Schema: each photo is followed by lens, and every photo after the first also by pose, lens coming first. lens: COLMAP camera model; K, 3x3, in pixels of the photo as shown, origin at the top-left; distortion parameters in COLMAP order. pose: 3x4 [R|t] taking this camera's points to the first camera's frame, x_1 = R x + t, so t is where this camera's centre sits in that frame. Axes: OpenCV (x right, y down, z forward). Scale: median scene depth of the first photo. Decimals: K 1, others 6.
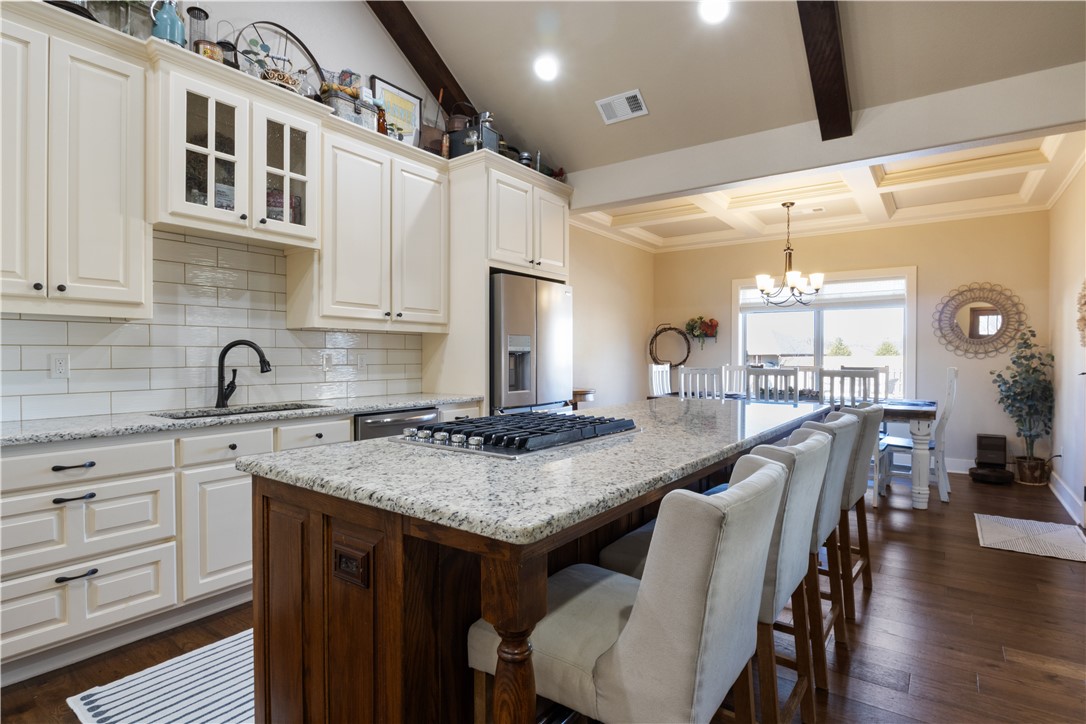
lens RADIAL K [[560.2, 0, 545.9], [0, 560.2, 359.1], [0, 0, 1]] dist [-0.015482, 0.000538]
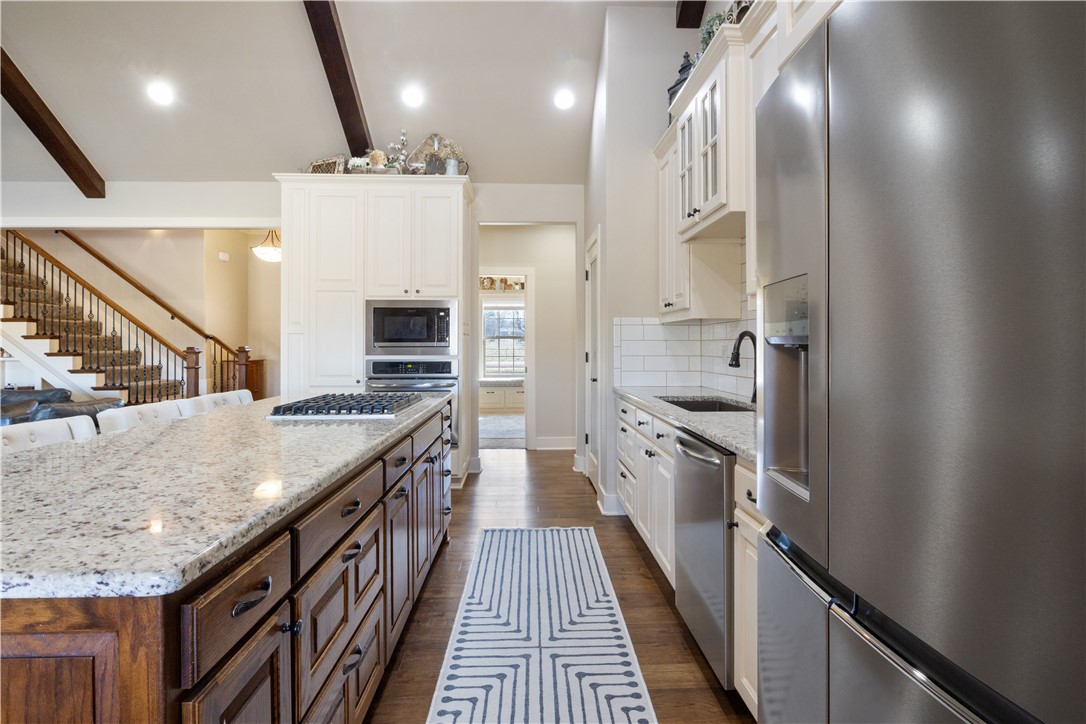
lens RADIAL K [[560.2, 0, 553.2], [0, 560.2, 342.3], [0, 0, 1]] dist [-0.015482, 0.000538]
pose [[-0.781460, -0.001426, -0.623954, 0.212929], [-0.001403, 0.999999, -0.000529, -0.009951], [0.623954, 0.000462, -0.781461, 1.128558]]
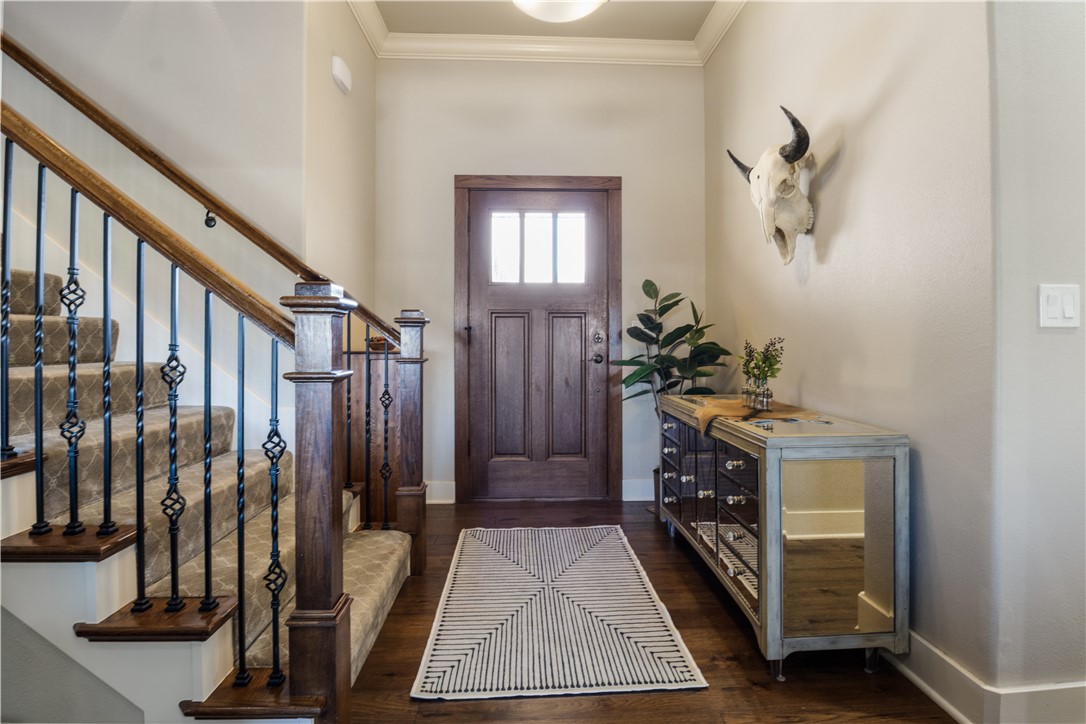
lens RADIAL K [[546.1, 0, 537.5], [0, 546.1, 337.4], [0, 0, 1]] dist [-0.020048, 0.000096]
pose [[-0.791349, -0.007052, -0.611325, 0.128842], [-0.003348, 0.999968, -0.007202, 0.039313], [0.611356, -0.003652, -0.791347, -0.363366]]
